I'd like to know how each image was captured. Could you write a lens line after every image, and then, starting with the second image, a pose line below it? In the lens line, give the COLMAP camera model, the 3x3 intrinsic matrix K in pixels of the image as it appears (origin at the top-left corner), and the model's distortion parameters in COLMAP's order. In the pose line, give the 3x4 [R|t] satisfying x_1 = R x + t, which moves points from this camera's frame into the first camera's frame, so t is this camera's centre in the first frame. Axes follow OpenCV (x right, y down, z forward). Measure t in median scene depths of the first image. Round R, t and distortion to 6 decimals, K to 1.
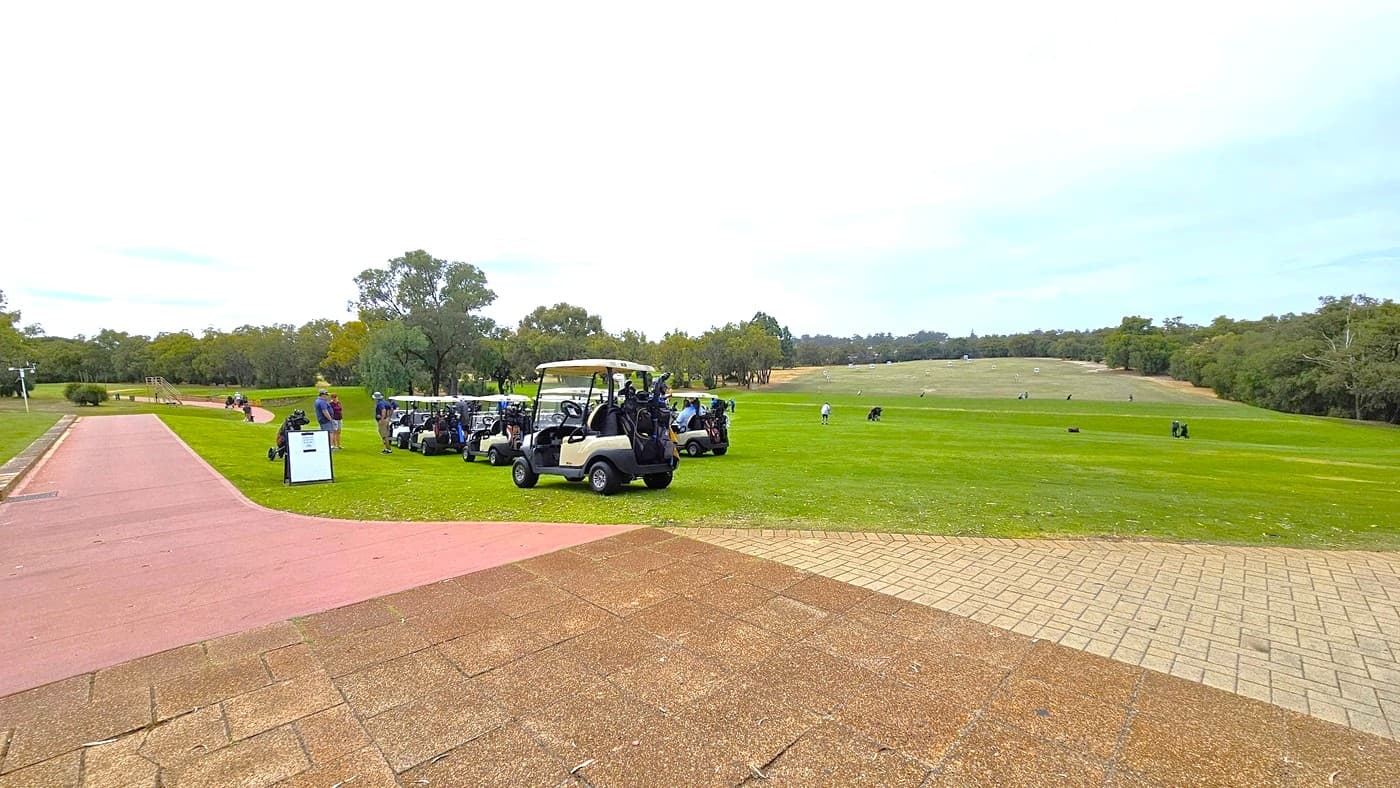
lens RADIAL K [[572.7, 0, 695.9], [0, 572.7, 415.8], [0, 0, 1]] dist [-0.000954, 0.000759]
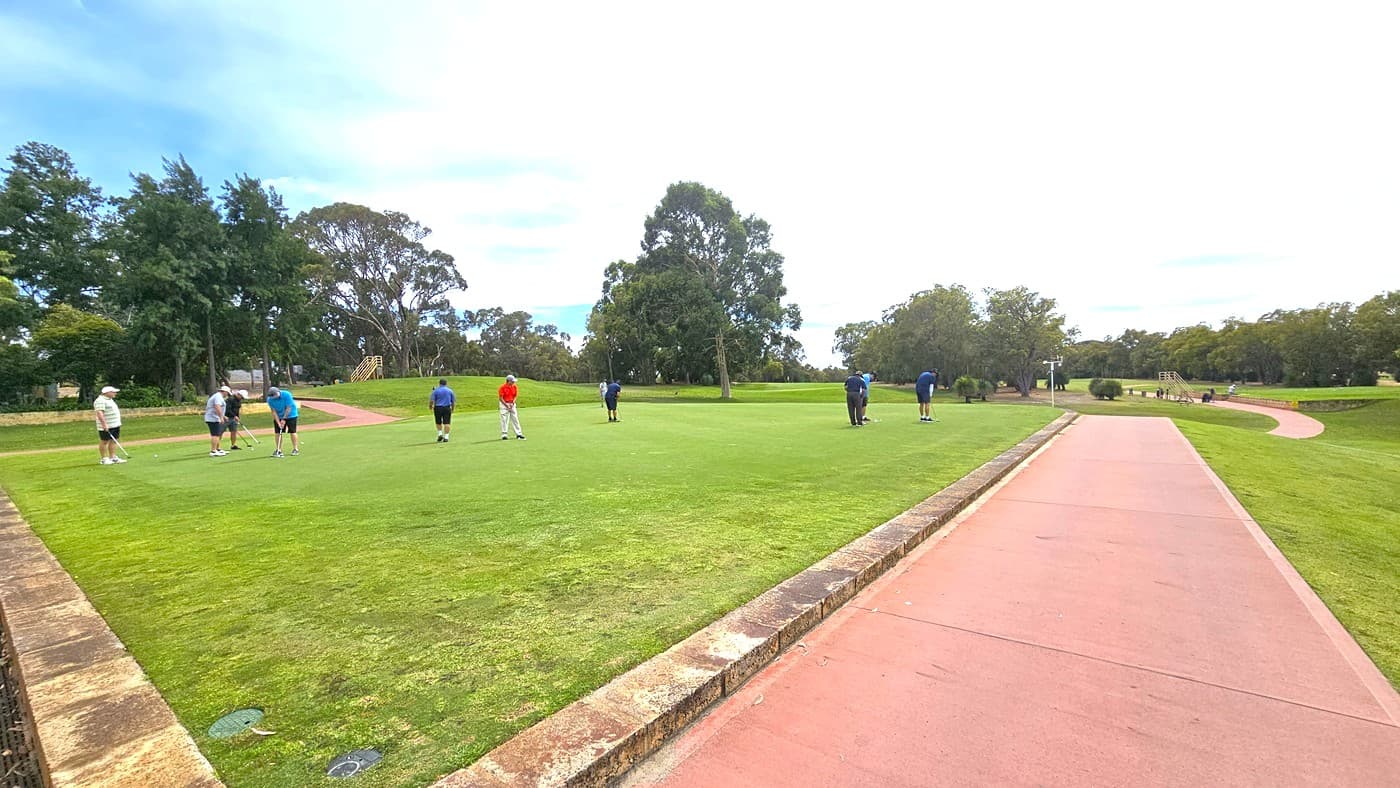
lens RADIAL K [[572.7, 0, 699.9], [0, 572.7, 410.7], [0, 0, 1]] dist [-0.000954, 0.000759]
pose [[0.133190, 0.063184, -0.989074, -0.068565], [-0.067016, 0.996256, 0.054619, -0.002628], [0.988822, 0.059009, 0.136926, 0.069585]]
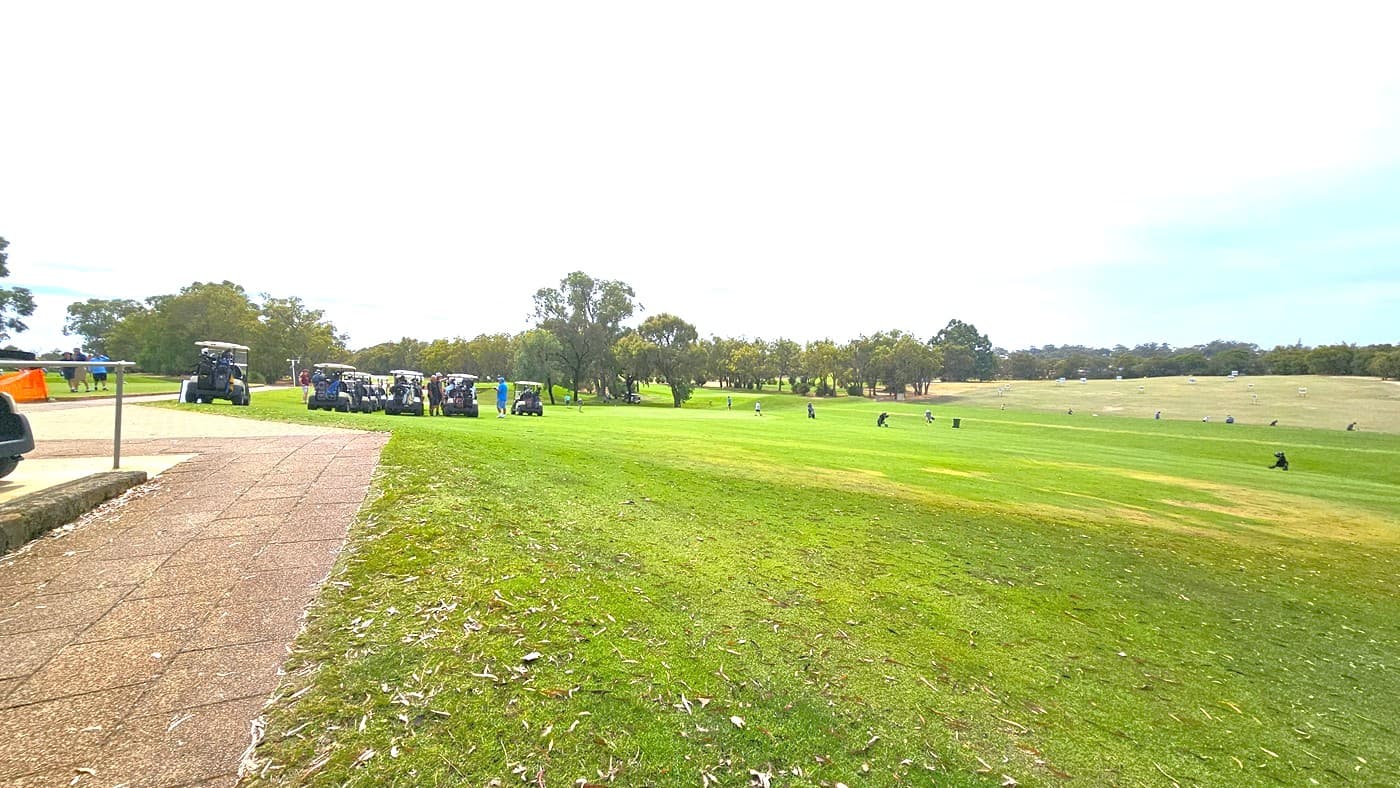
lens RADIAL K [[572.7, 0, 695.0], [0, 572.7, 407.6], [0, 0, 1]] dist [-0.000954, 0.000759]
pose [[0.930905, 0.045284, -0.362443, 0.132601], [-0.056053, 0.998242, -0.019247, 0.004828], [0.360935, 0.038233, 0.931807, -0.019006]]
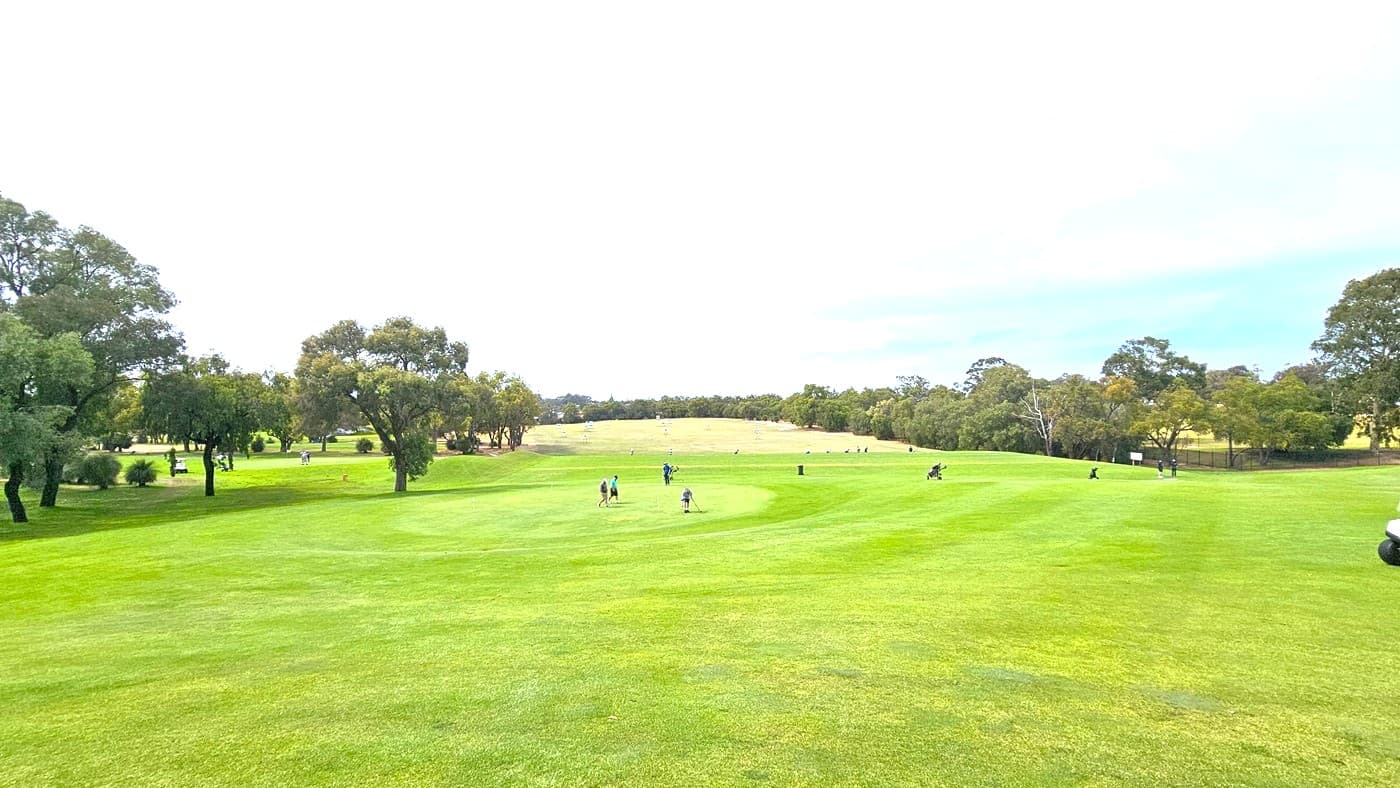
lens RADIAL K [[572.7, 0, 697.9], [0, 572.7, 406.3], [0, 0, 1]] dist [-0.000954, 0.000759]
pose [[0.815615, 0.017175, 0.578340, -0.177067], [0.054267, 0.992882, -0.106018, -0.010409], [-0.576045, 0.117854, 0.808877, 0.176134]]
